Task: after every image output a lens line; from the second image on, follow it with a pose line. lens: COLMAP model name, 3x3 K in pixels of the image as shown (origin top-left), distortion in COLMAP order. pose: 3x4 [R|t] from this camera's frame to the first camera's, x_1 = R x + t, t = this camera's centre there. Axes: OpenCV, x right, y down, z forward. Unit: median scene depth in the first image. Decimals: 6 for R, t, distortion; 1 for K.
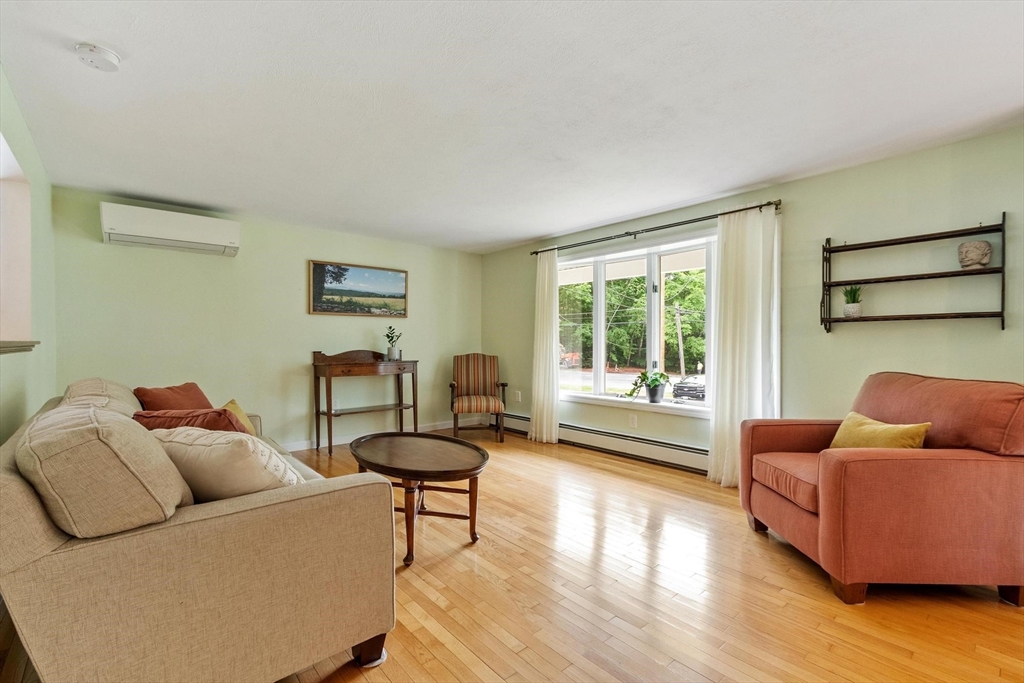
lens RADIAL K [[459.7, 0, 512.0], [0, 459.7, 341.5], [0, 0, 1]] dist [-0.001148, -0.000204]
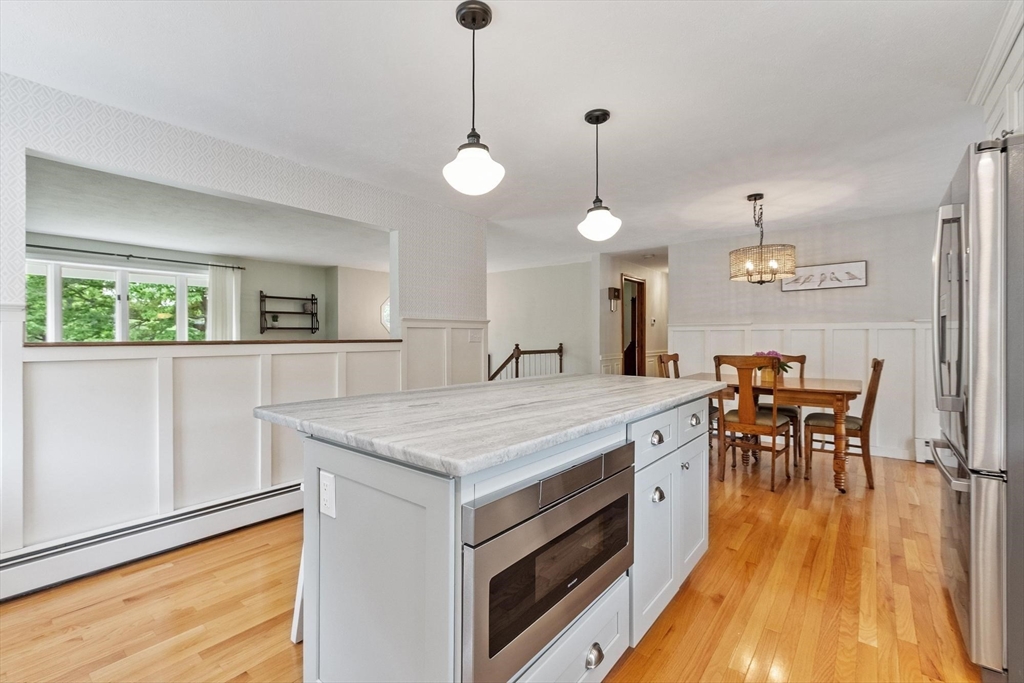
lens RADIAL K [[439.0, 0, 494.7], [0, 439.0, 339.0], [0, 0, 1]] dist [-0.001589, -0.000321]
pose [[-0.145078, -0.002038, 0.989418, -1.078893], [0.001875, 0.999996, 0.002335, 0.001915], [-0.989418, 0.002193, -0.145073, 0.140315]]
